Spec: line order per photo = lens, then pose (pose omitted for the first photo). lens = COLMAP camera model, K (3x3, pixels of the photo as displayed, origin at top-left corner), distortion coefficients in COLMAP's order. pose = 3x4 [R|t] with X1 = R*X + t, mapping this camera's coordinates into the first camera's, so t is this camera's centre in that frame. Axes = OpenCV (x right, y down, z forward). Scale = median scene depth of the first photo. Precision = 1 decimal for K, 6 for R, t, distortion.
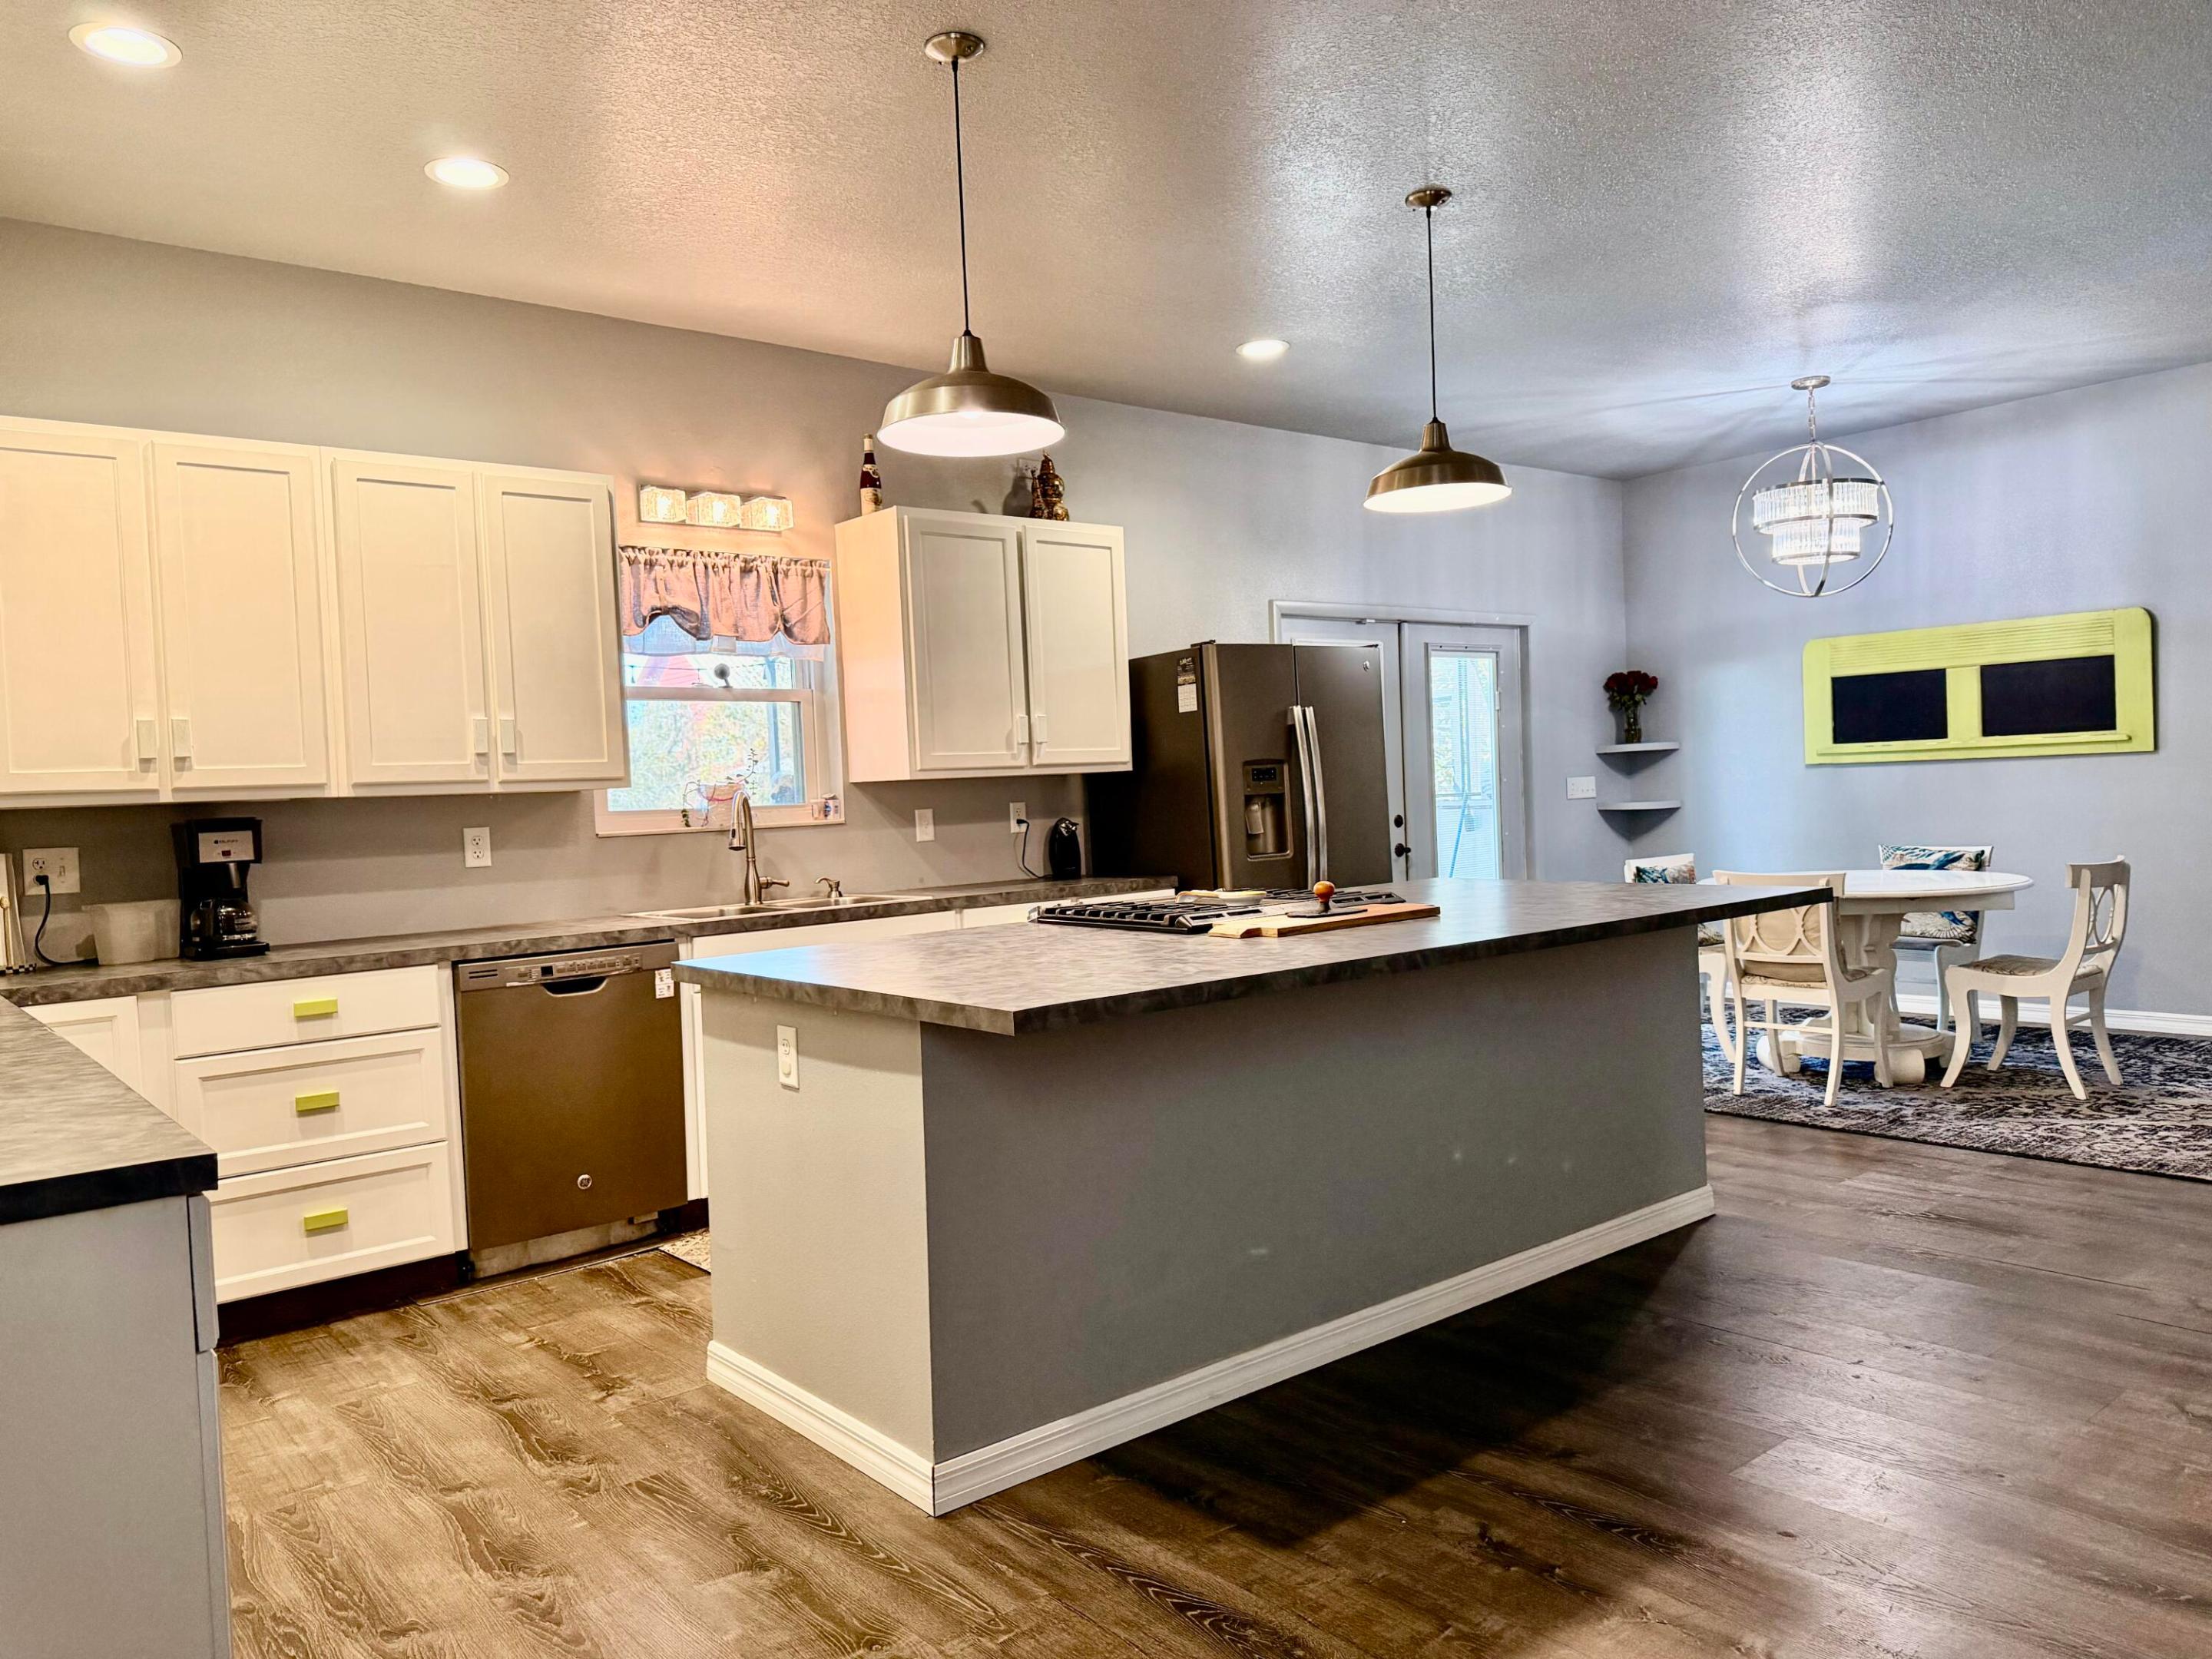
lens RADIAL K [[1551.9, 0, 1107.0], [0, 1551.9, 841.8], [0, 0, 1]] dist [0.069953, -0.085476]
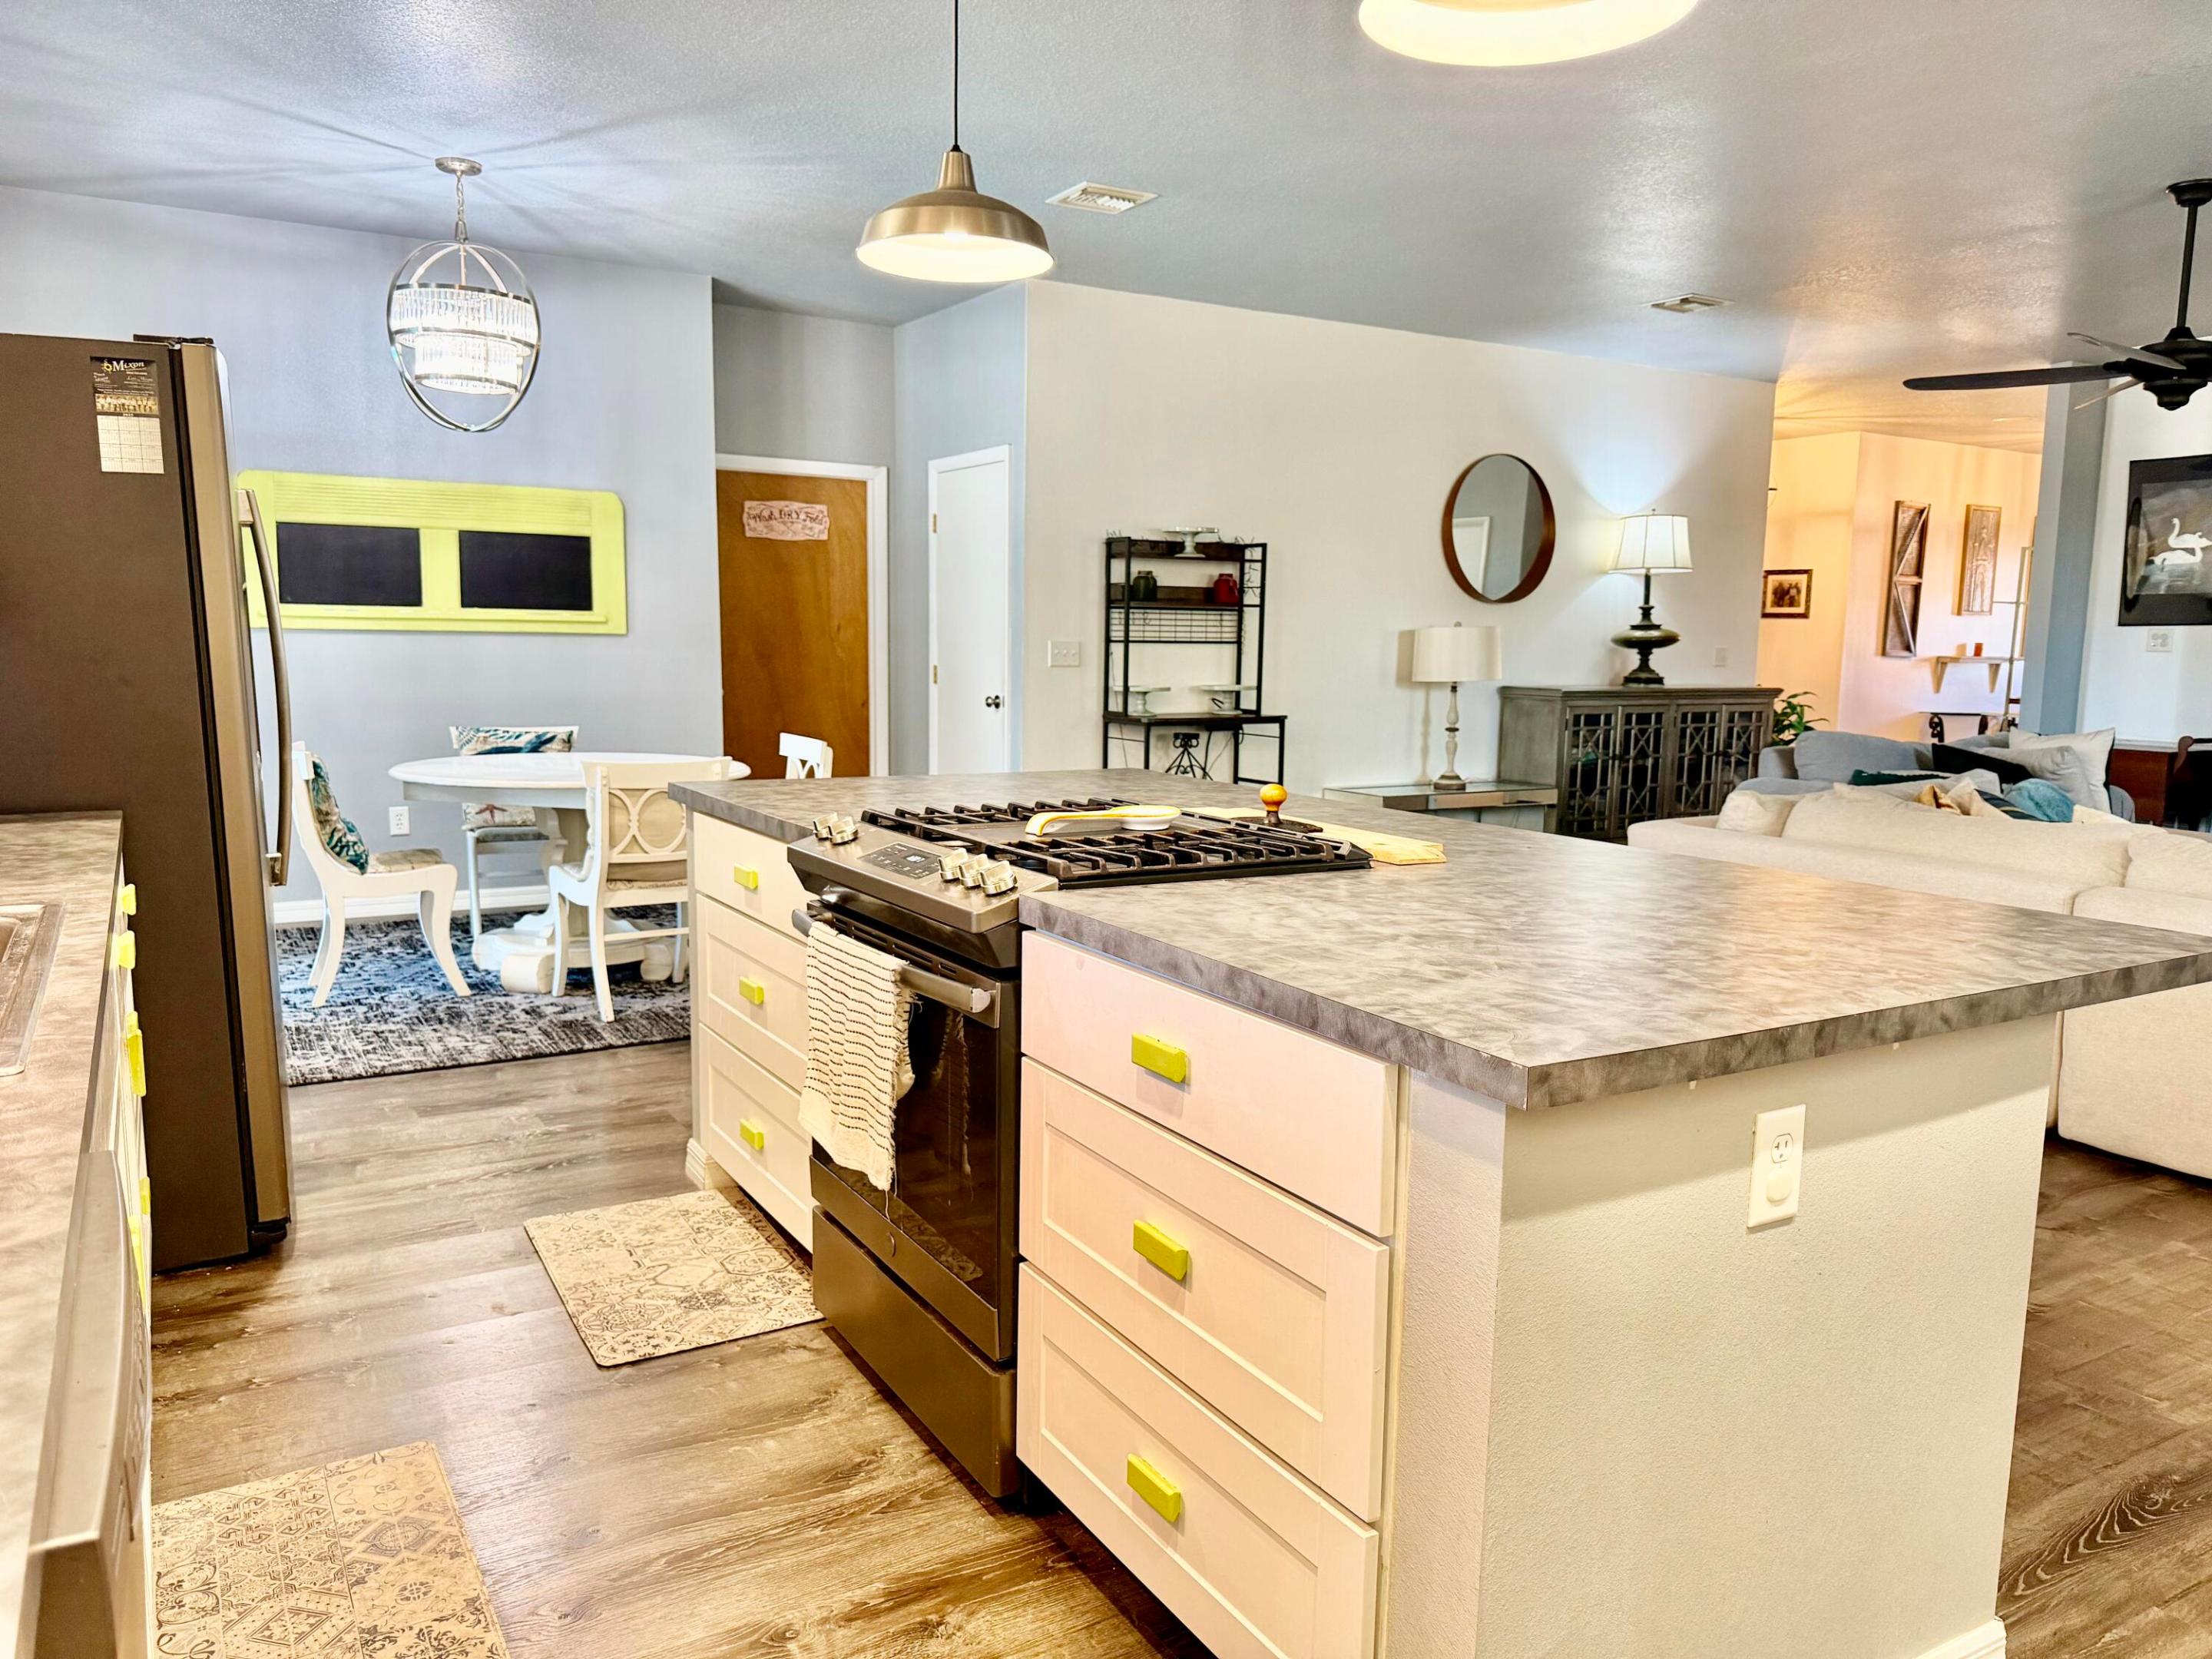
lens RADIAL K [[1551.9, 0, 1111.0], [0, 1551.9, 850.0], [0, 0, 1]] dist [0.069953, -0.085476]
pose [[0.148833, -0.091597, 0.984611, -0.413962], [0.009004, 0.995785, 0.091275, -0.007847], [-0.988821, -0.004719, 0.149030, 0.640901]]
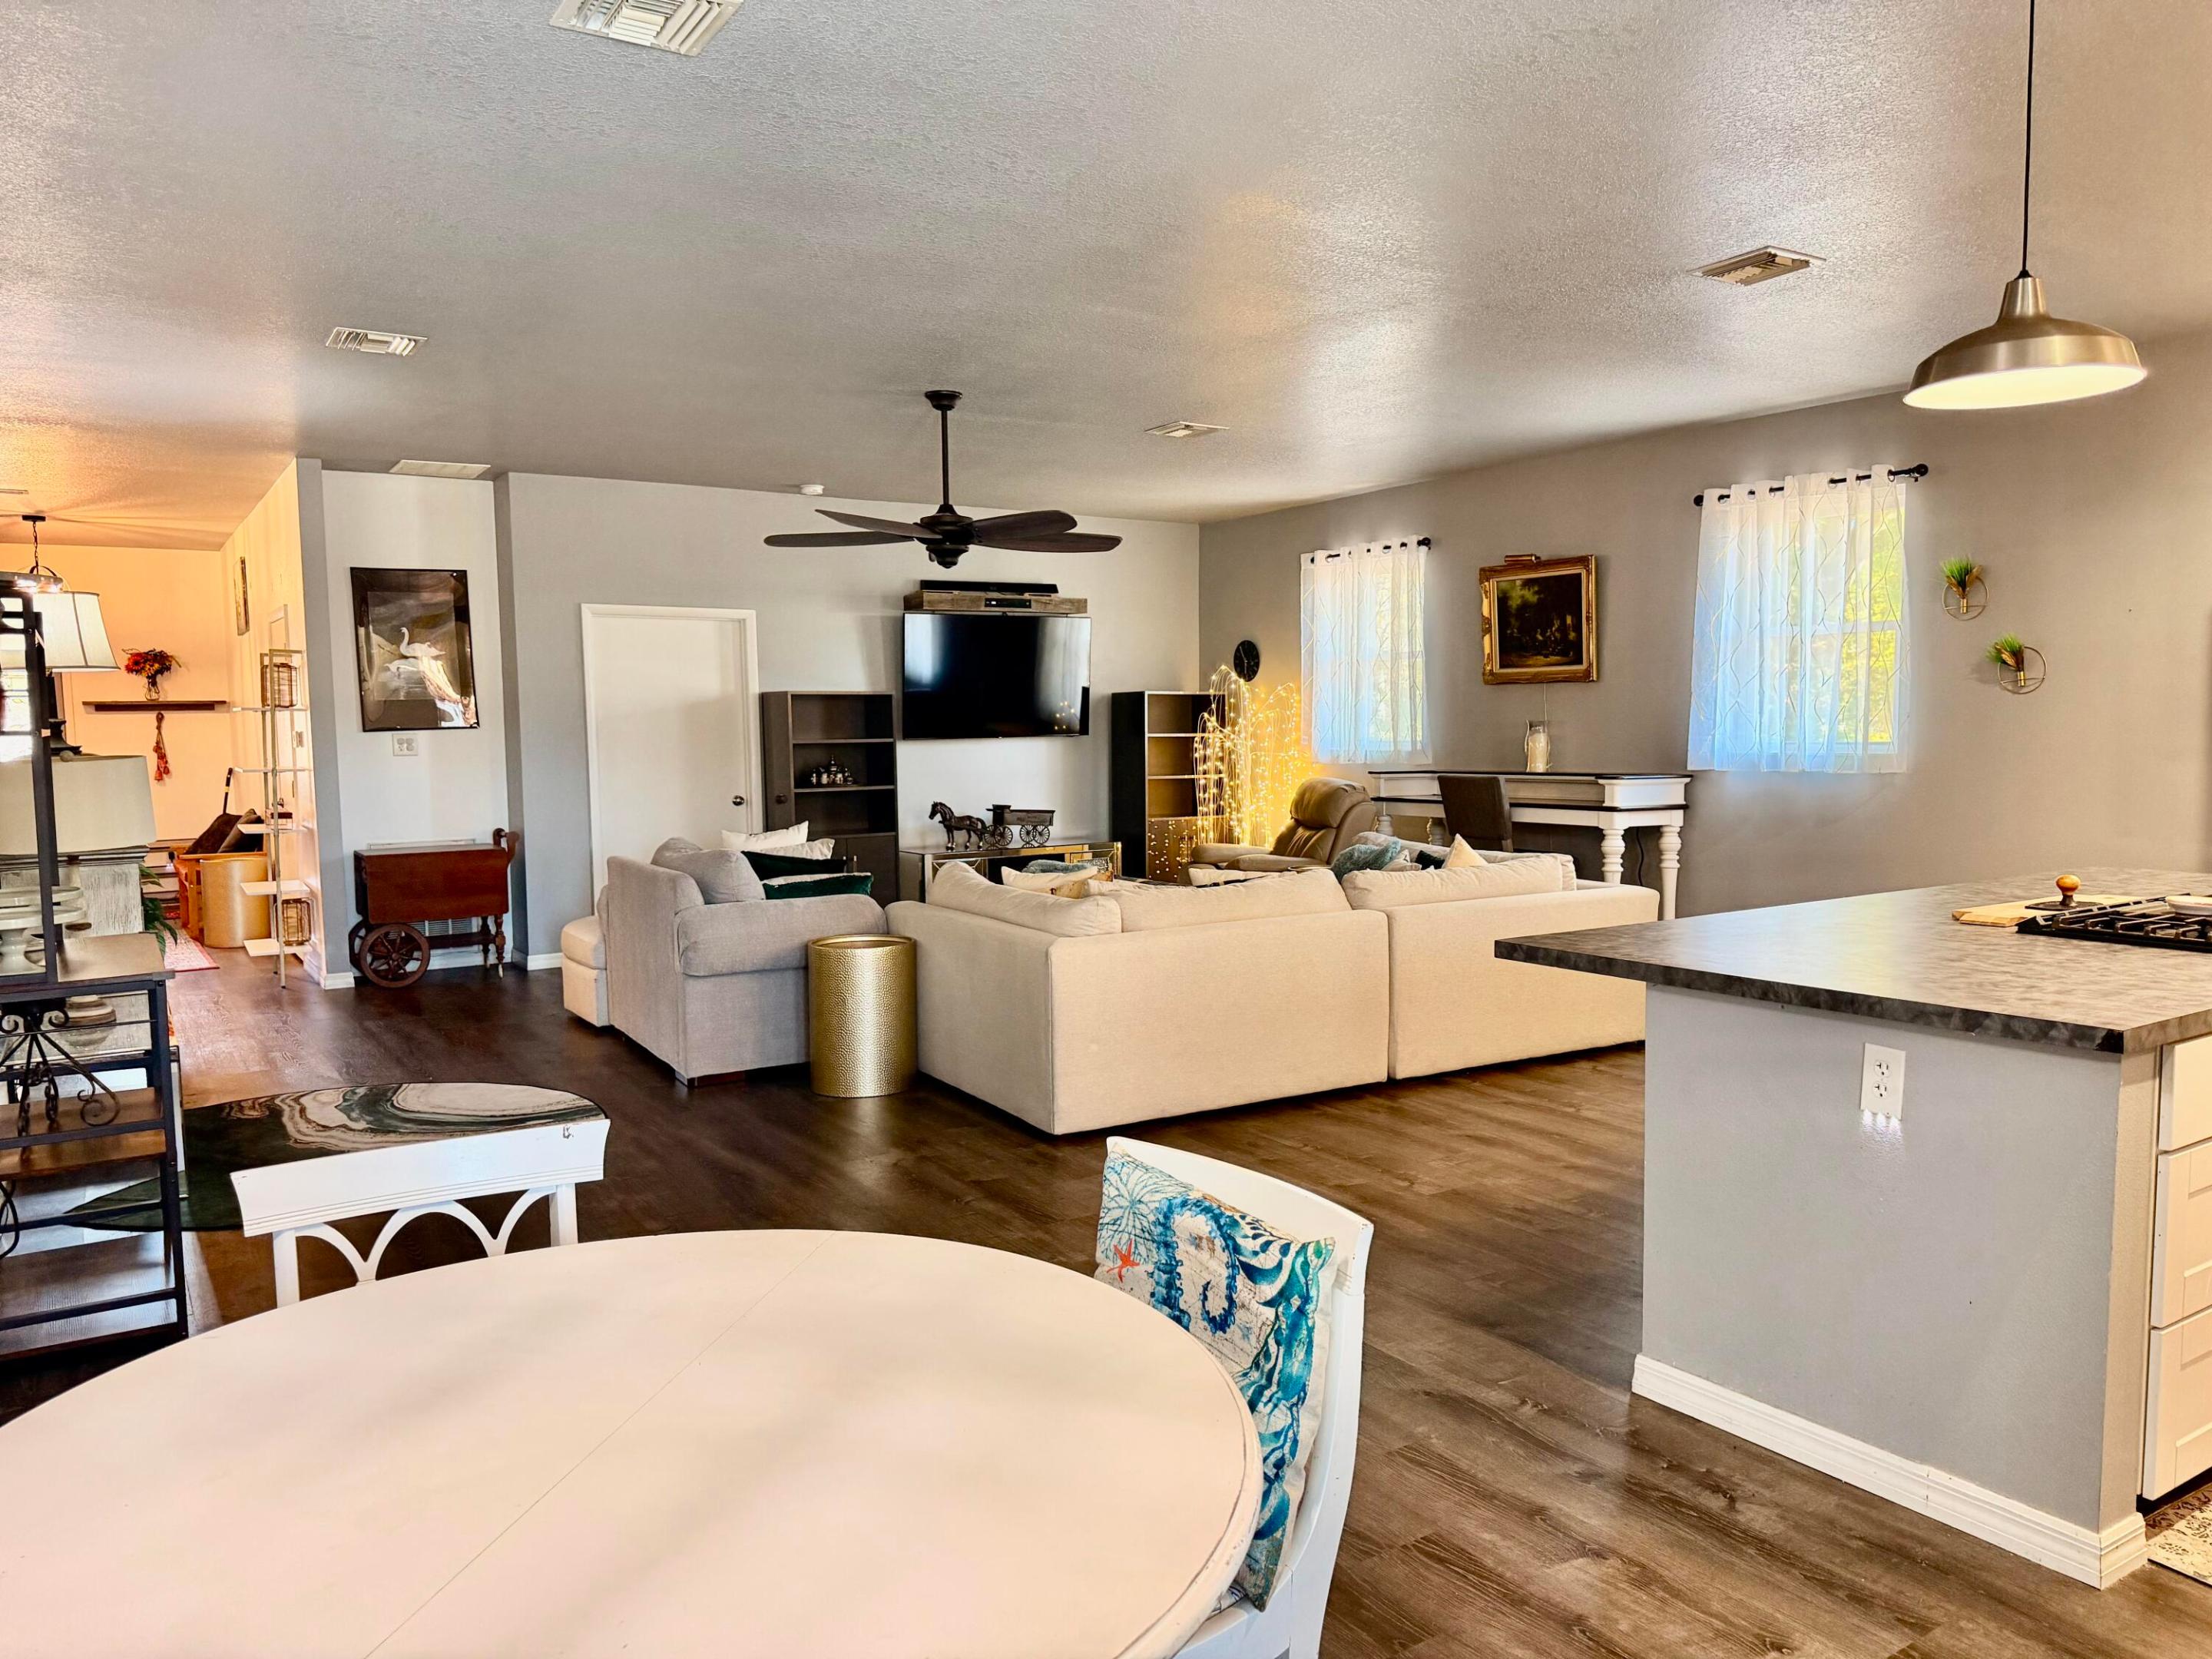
lens RADIAL K [[1551.9, 0, 1104.8], [0, 1551.9, 851.5], [0, 0, 1]] dist [0.069953, -0.085476]
pose [[-0.991832, 0.047860, 0.118228, 0.423115], [0.061145, 0.991889, 0.111432, -0.092695], [-0.111936, 0.117751, -0.986714, 1.375611]]
